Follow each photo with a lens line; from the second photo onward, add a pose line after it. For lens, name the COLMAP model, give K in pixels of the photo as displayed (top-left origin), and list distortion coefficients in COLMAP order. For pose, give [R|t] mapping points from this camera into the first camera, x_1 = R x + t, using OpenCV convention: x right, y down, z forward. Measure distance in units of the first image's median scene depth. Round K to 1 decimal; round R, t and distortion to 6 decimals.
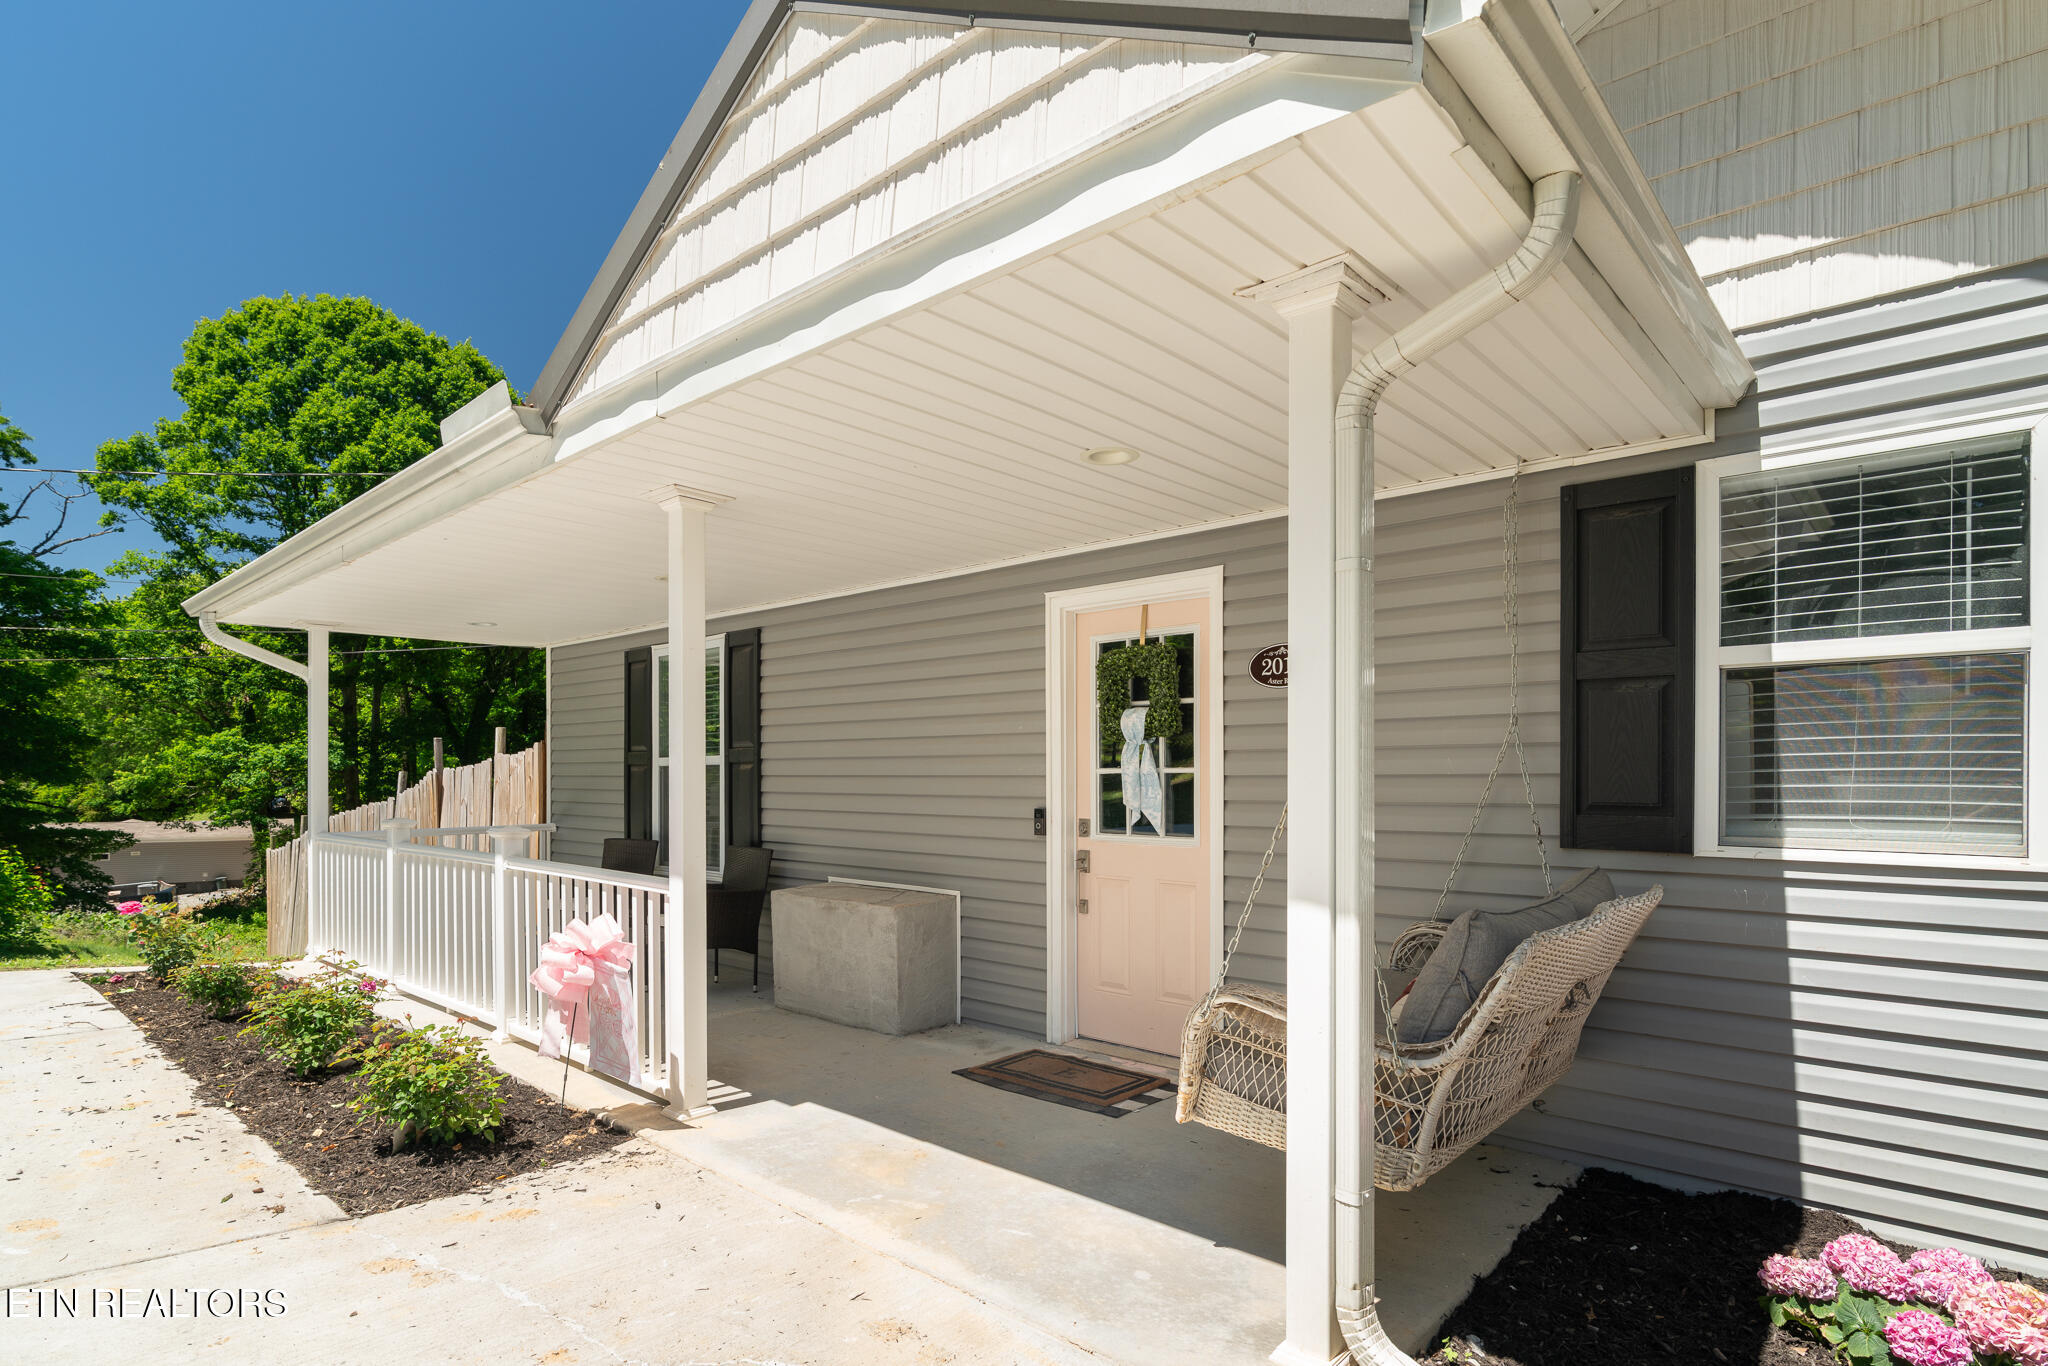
lens RADIAL K [[1058.4, 0, 1017.8], [0, 1058.4, 778.6], [0, 0, 1]] dist [-0.001101, -0.000060]
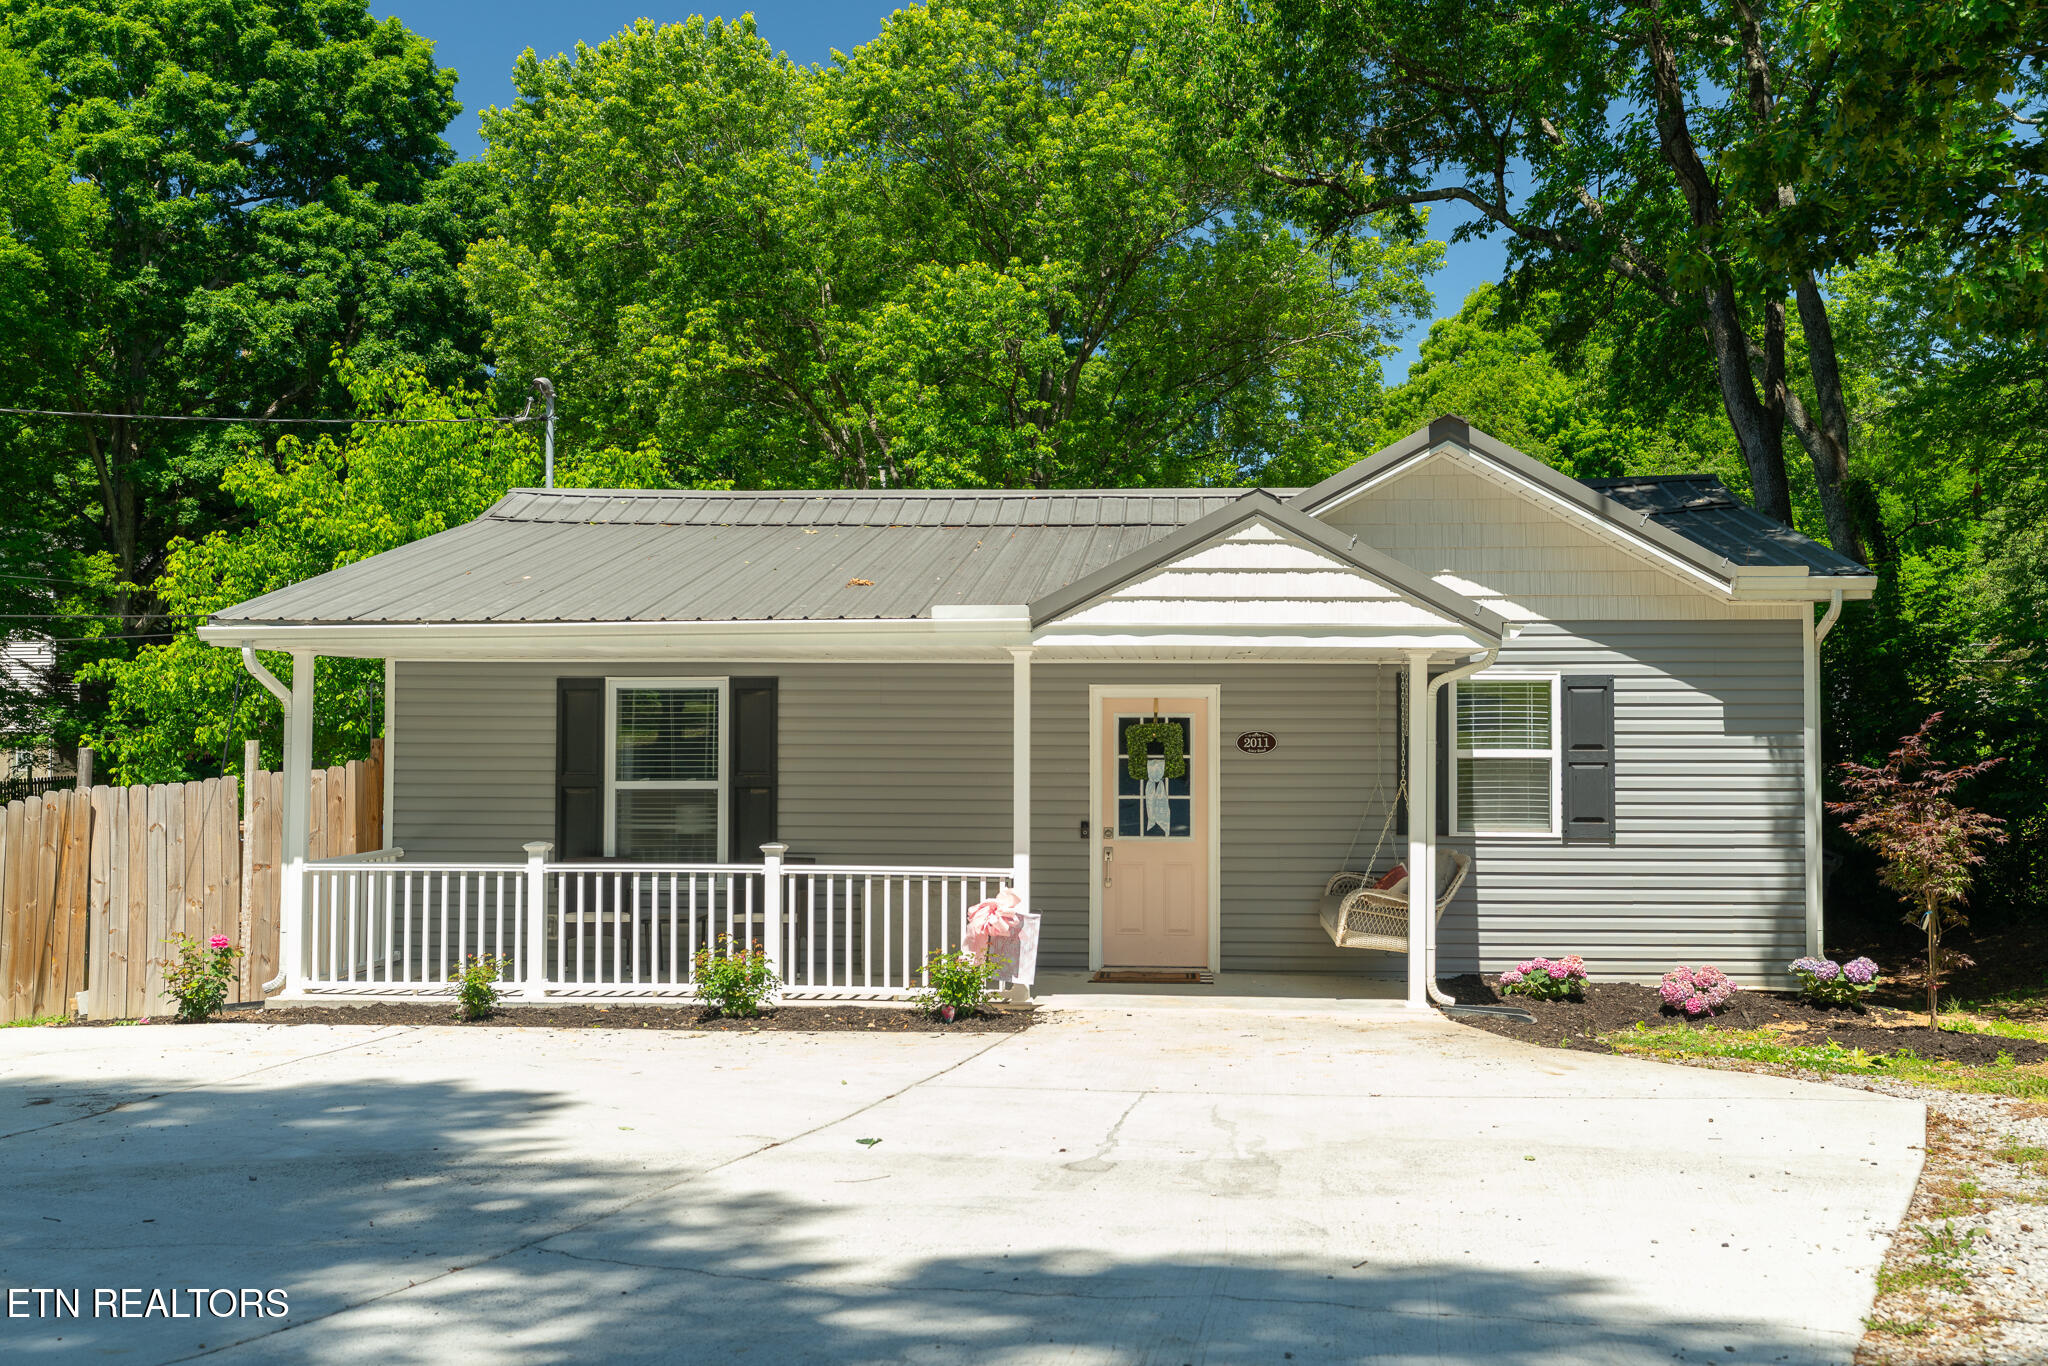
lens RADIAL K [[1949.3, 0, 1018.1], [0, 1949.3, 703.0], [0, 0, 1]] dist [0.022822, 0.005848]
pose [[0.793518, 0.015206, 0.608357, -1.384430], [-0.001127, 0.999723, -0.023519, -0.060298], [-0.608546, 0.017977, 0.793315, -0.939897]]
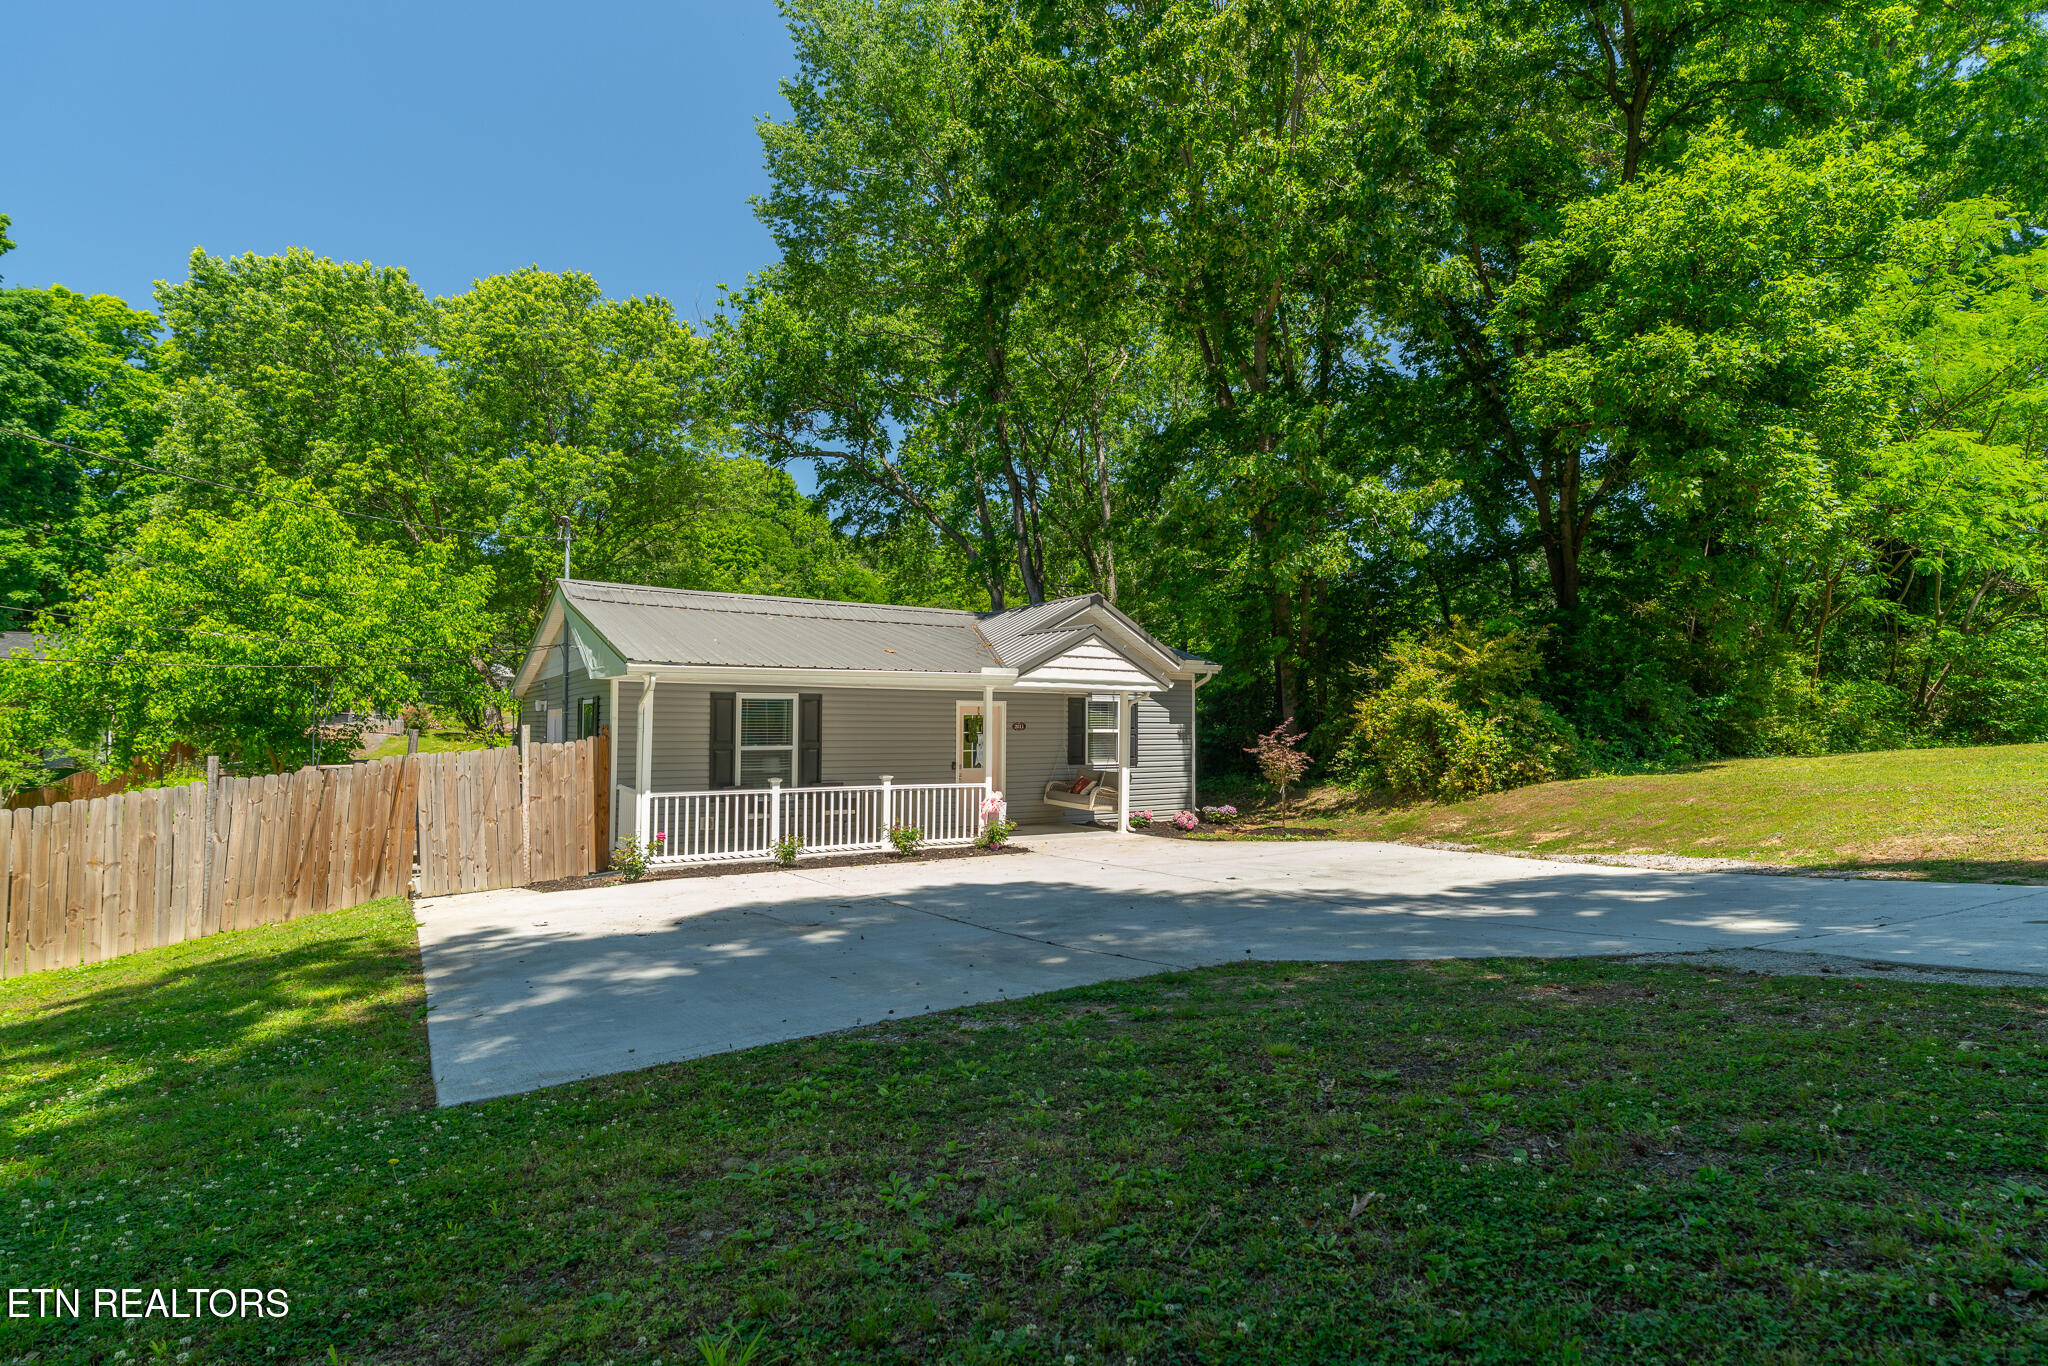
lens RADIAL K [[1051.4, 0, 1024.0], [0, 1051.4, 683.0], [0, 0, 1]] dist [0.000617, 0.000323]
pose [[0.265162, 0.036361, 0.963518, -2.481399], [-0.003926, 0.999321, -0.036632, -0.080366], [-0.964196, 0.005931, 0.265125, -0.105994]]
